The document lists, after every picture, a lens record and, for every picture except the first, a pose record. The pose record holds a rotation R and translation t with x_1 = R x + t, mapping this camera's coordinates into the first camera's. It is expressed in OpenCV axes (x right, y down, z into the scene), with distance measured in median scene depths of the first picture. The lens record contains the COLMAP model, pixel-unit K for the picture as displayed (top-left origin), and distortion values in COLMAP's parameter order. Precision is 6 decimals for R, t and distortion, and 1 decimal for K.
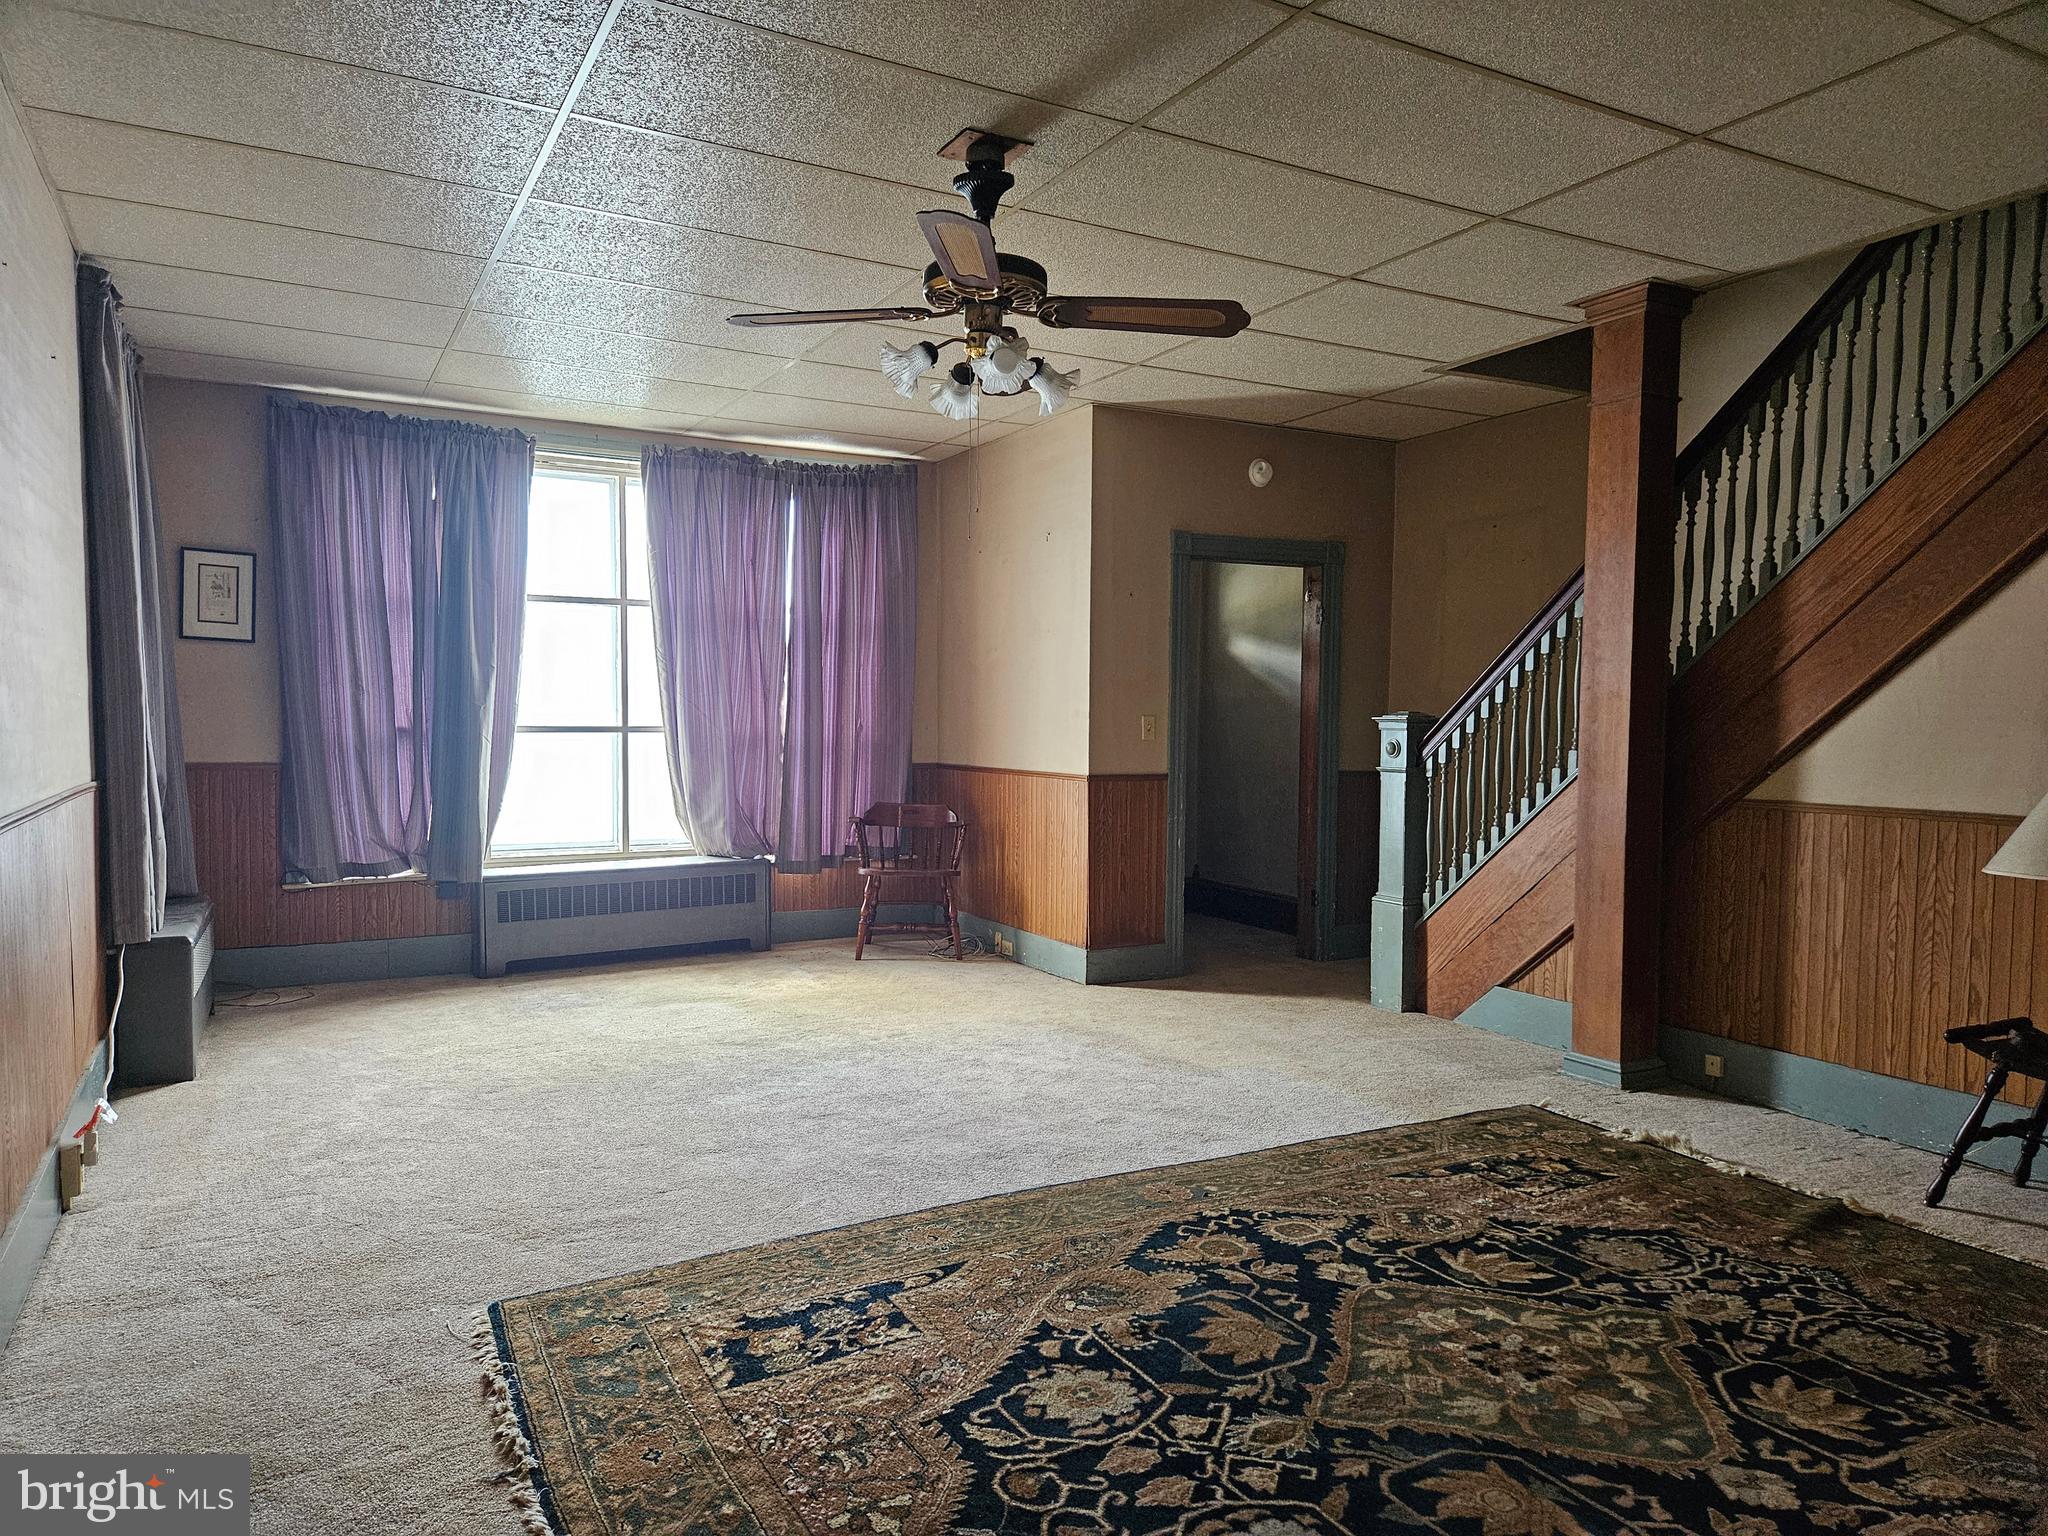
lens RADIAL K [[1358.5, 0, 1001.0], [0, 1358.5, 796.6], [0, 0, 1]] dist [0.061853, -0.048803]
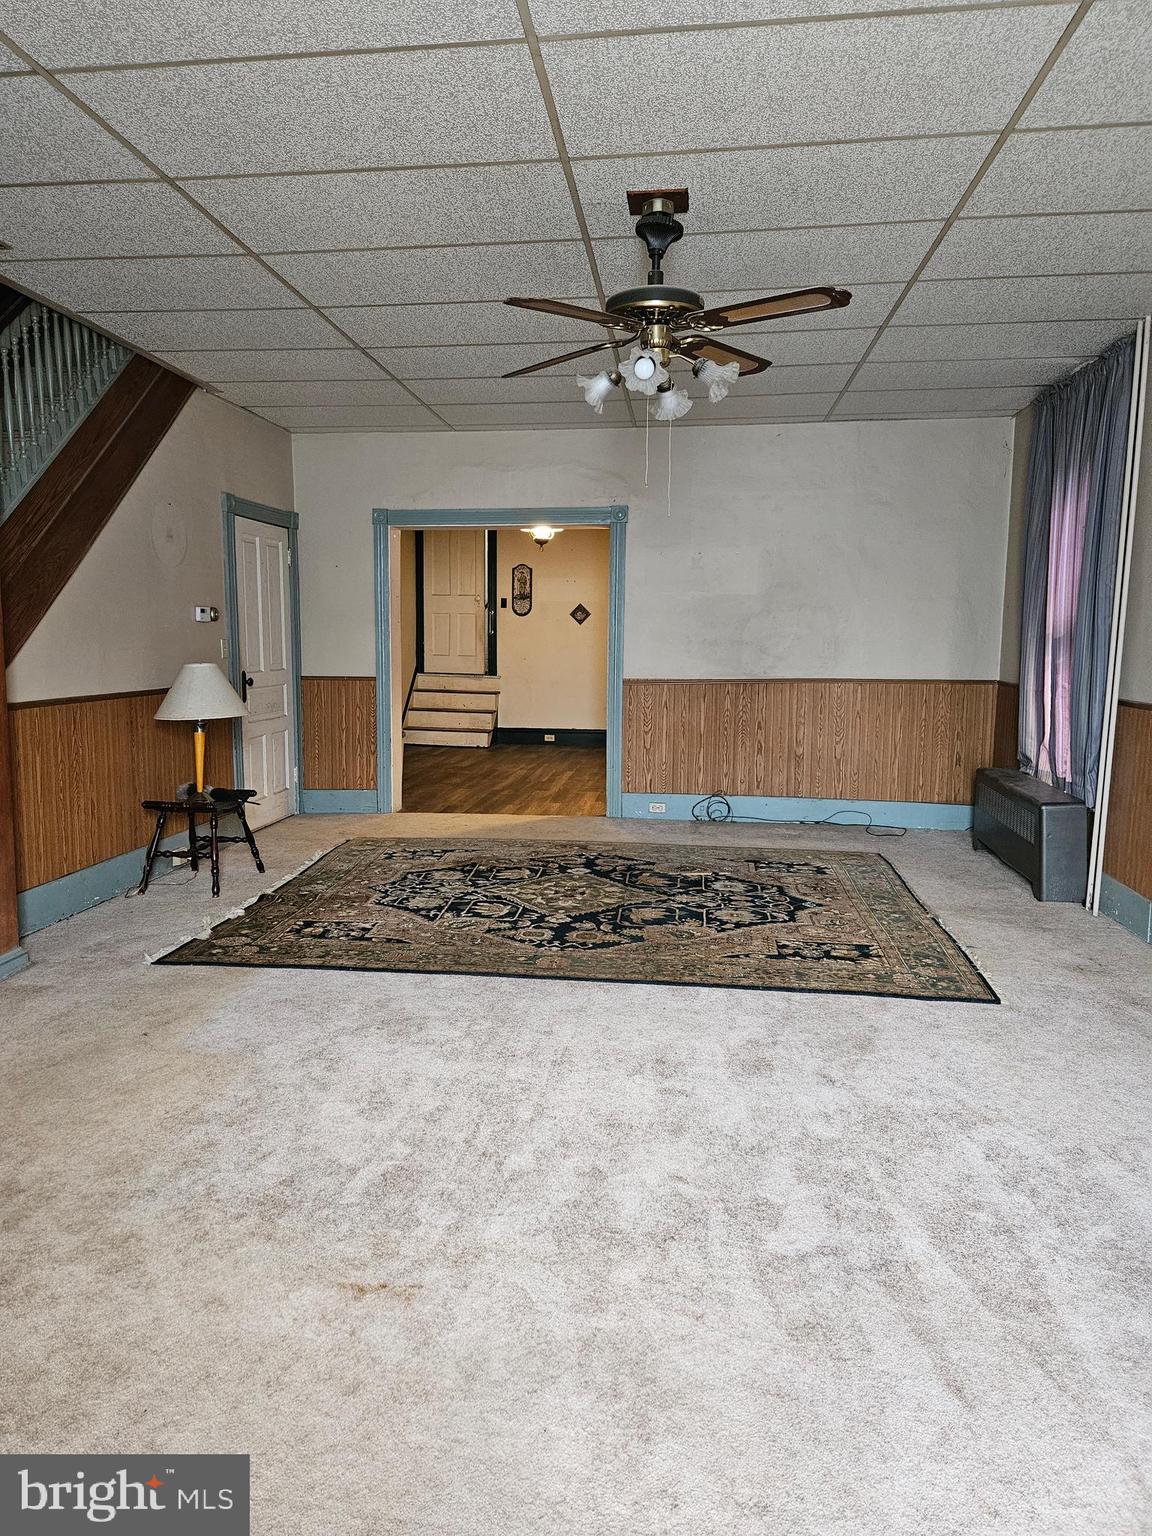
lens RADIAL K [[1018.8, 0, 561.6], [0, 1018.8, 743.5], [0, 0, 1]] dist [0.061853, -0.048803]
pose [[-0.816110, -0.076743, 0.572778, -0.611995], [0.018954, 0.987055, 0.159256, -0.154057], [-0.577585, 0.140828, -0.804091, 2.208880]]
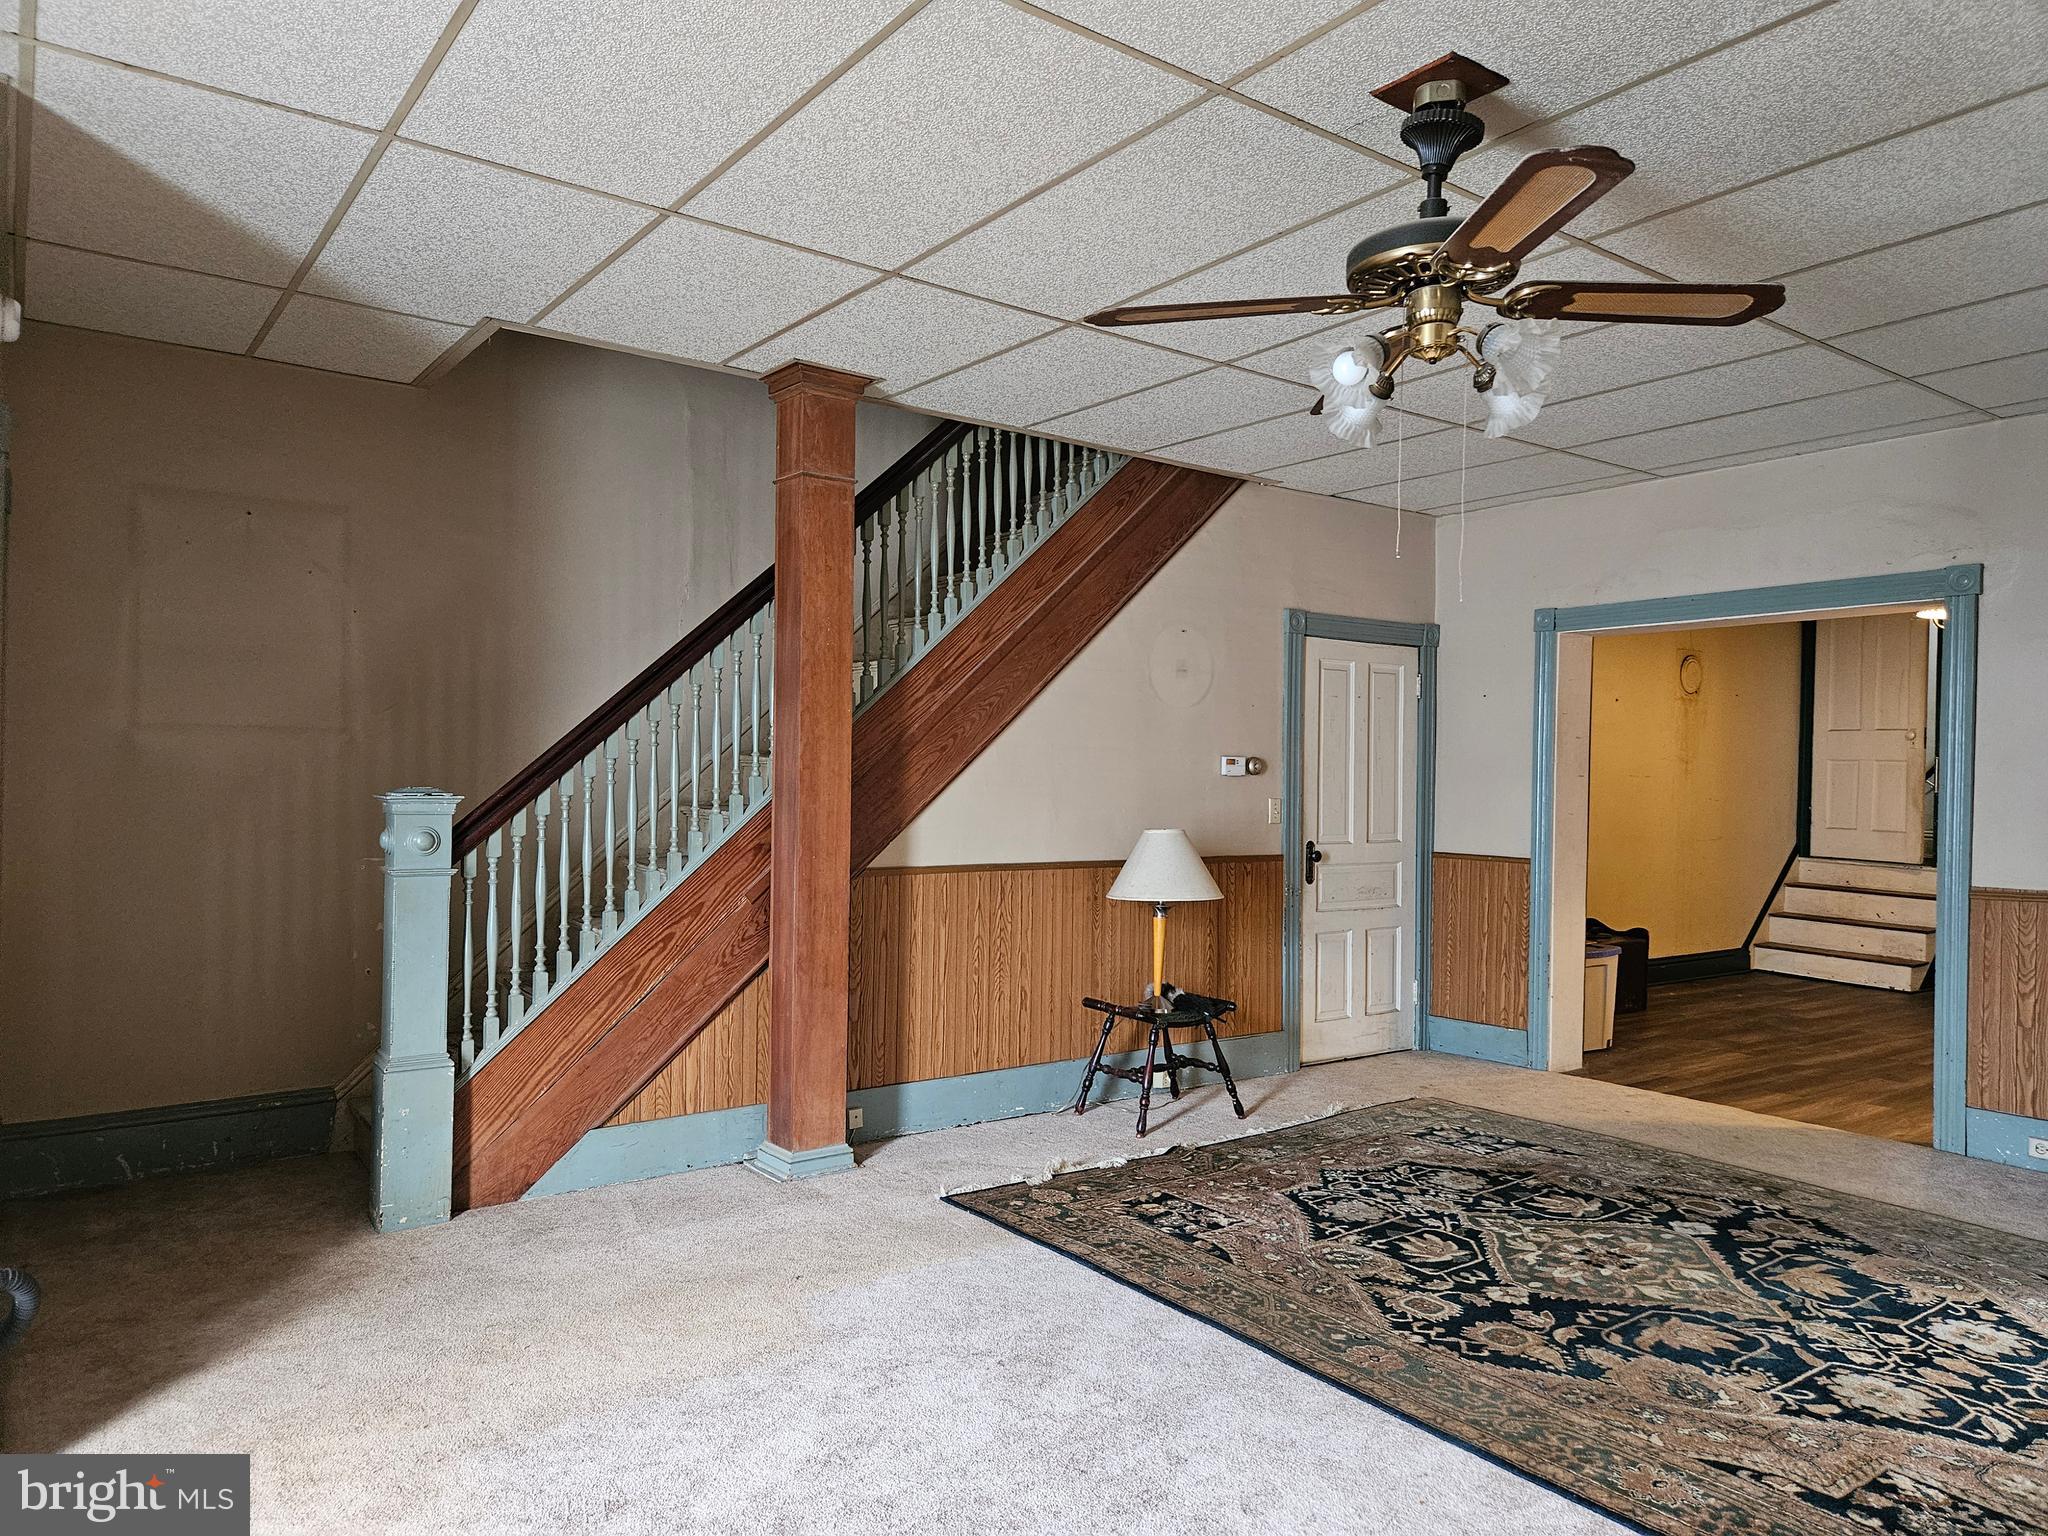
lens RADIAL K [[1358.5, 0, 1026.8], [0, 1358.5, 777.2], [0, 0, 1]] dist [0.061853, -0.048803]
pose [[-0.145244, -0.016587, 0.989257, -0.858581], [0.039535, 0.998964, 0.022555, -0.139439], [-0.988606, 0.042387, -0.144438, 1.577436]]
